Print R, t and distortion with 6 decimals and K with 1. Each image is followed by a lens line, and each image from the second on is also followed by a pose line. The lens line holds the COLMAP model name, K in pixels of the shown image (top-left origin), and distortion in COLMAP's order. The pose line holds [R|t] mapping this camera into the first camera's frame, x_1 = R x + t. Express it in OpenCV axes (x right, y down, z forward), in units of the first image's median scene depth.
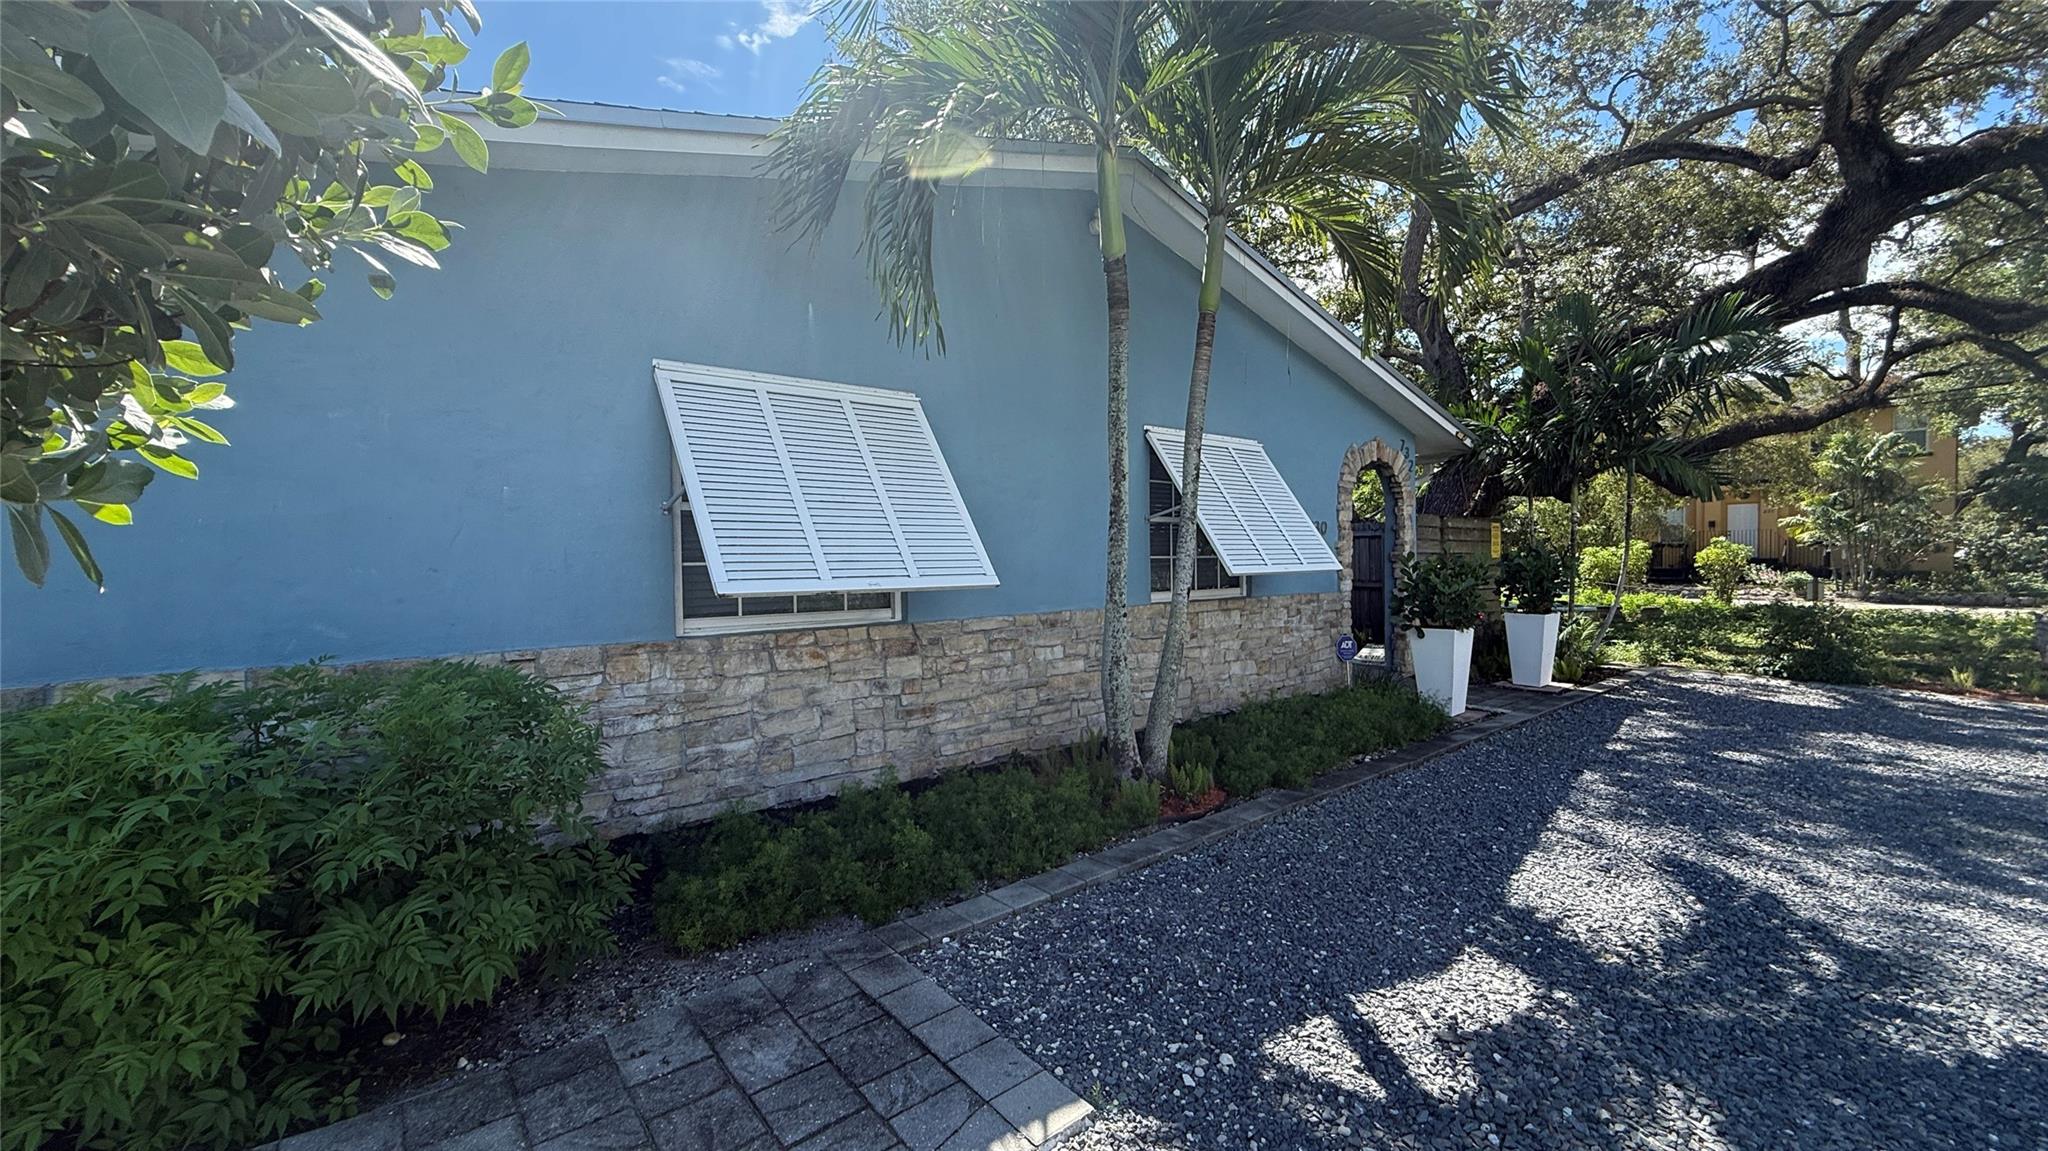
lens RADIAL K [[815.5, 0, 1019.6], [0, 815.5, 574.3], [0, 0, 1]] dist [-0.000287, -0.000006]
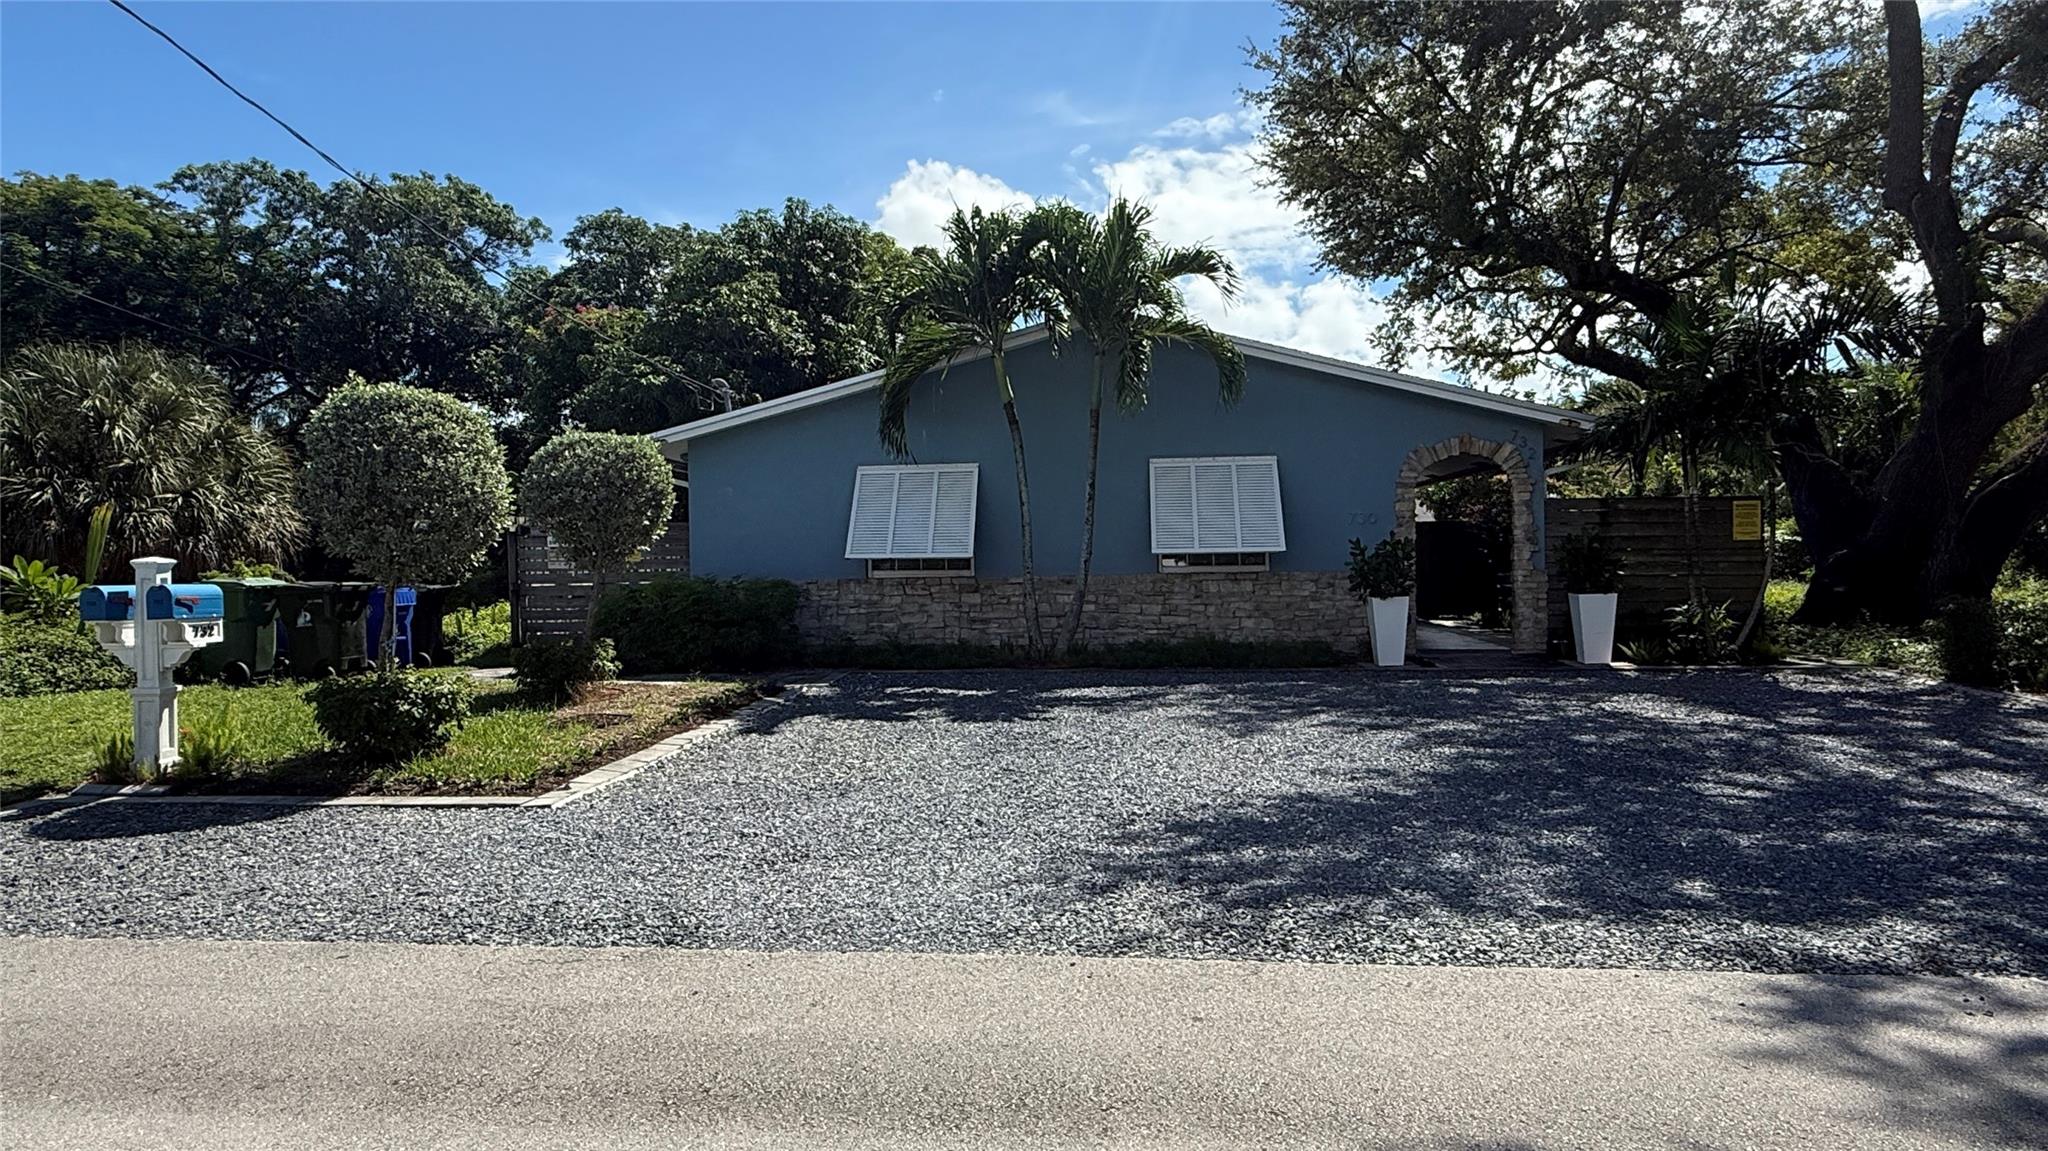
lens RADIAL K [[1234.6, 0, 1017.1], [0, 1234.6, 581.3], [0, 0, 1]] dist [-0.000295, 0.004096]
pose [[0.705298, 0.014745, -0.708758, 1.475285], [-0.008608, 0.999888, 0.012236, 0.022424], [0.708859, -0.002529, 0.705346, -0.759894]]
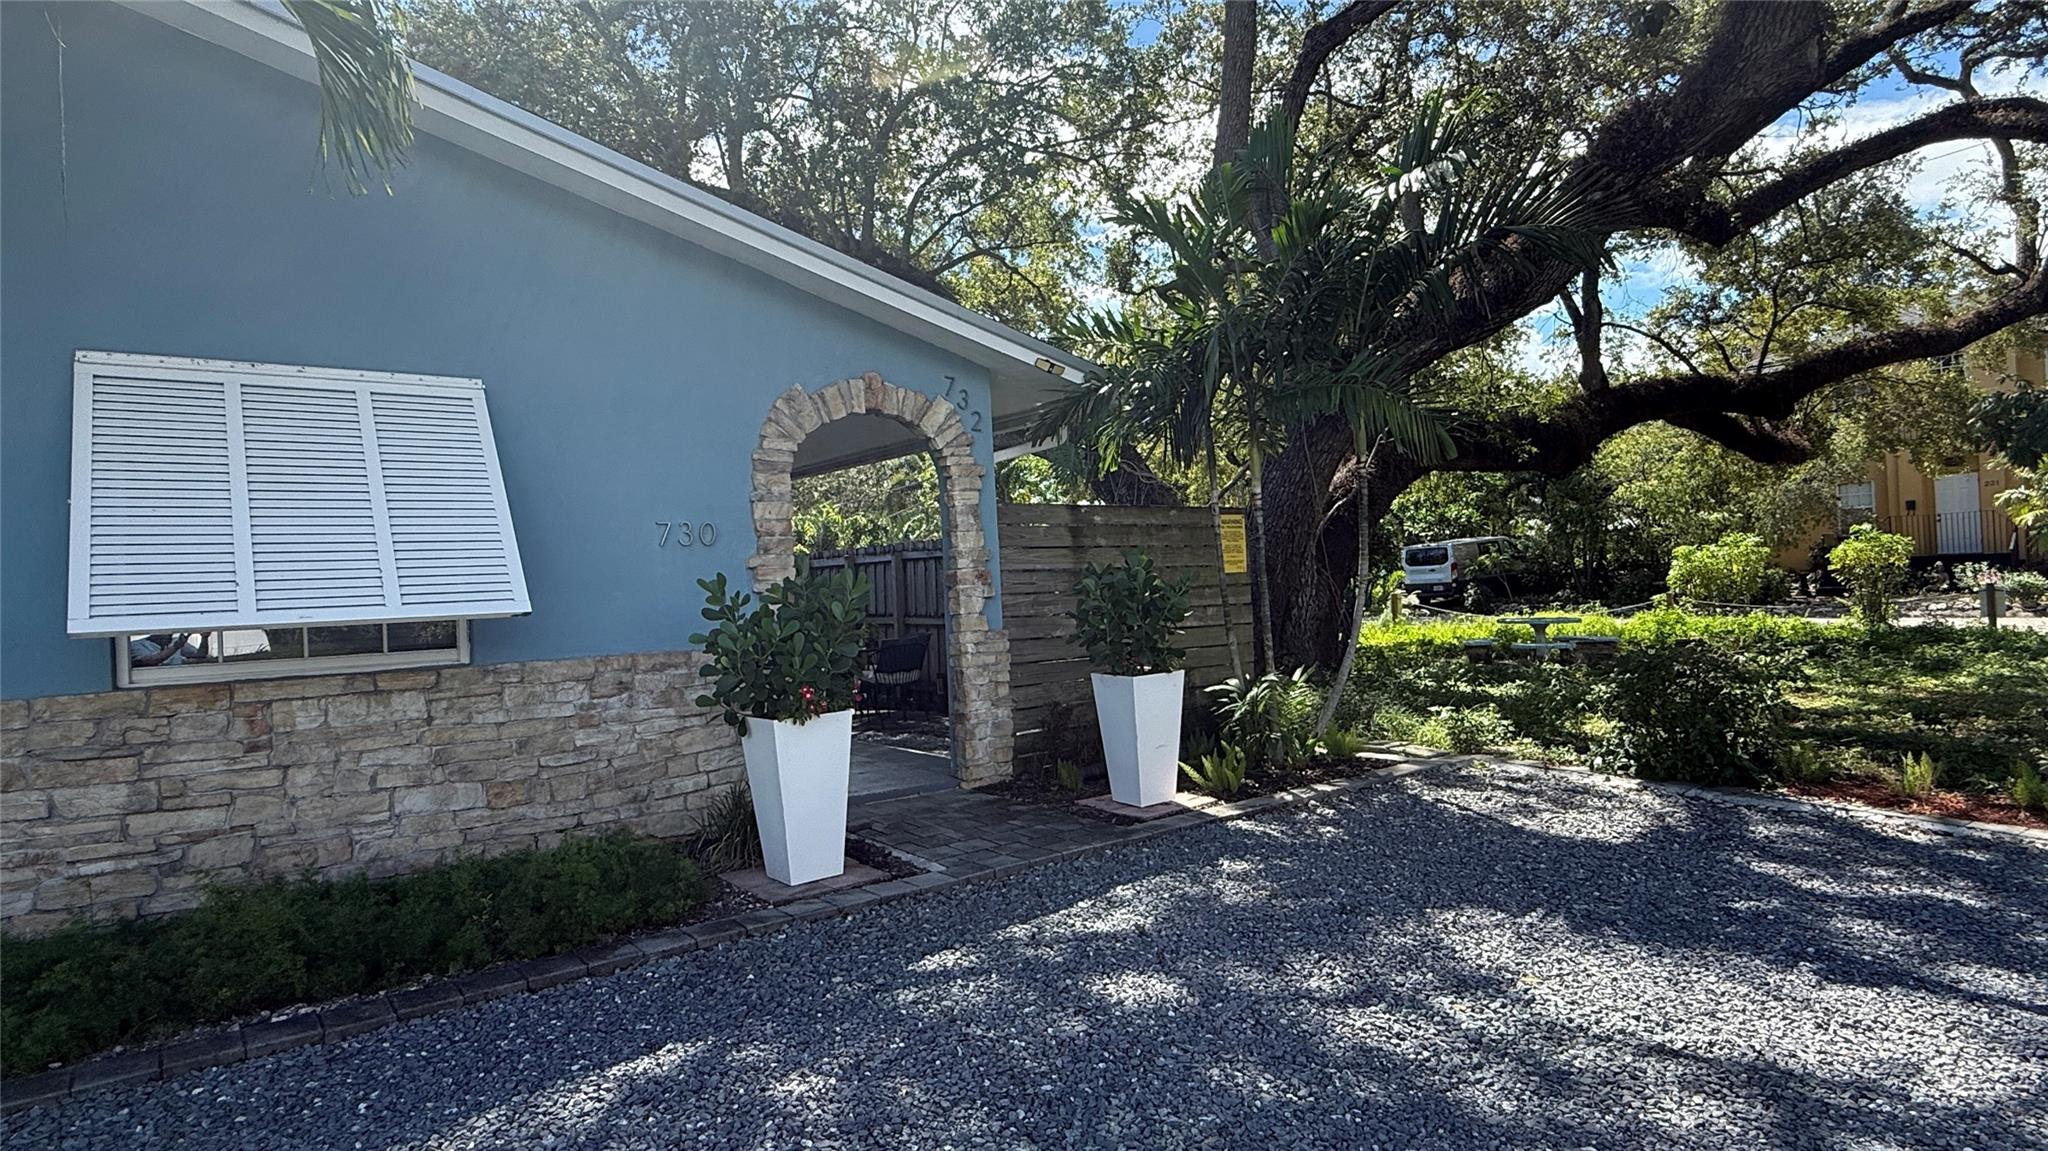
lens RADIAL K [[1098.5, 0, 1017.3], [0, 1098.5, 573.9], [0, 0, 1]] dist [0.001253, -0.001082]
pose [[0.998509, -0.032003, -0.044229, 0.698731], [0.030675, 0.999068, -0.030379, 0.000302], [0.045160, 0.028977, 0.998559, 0.289494]]
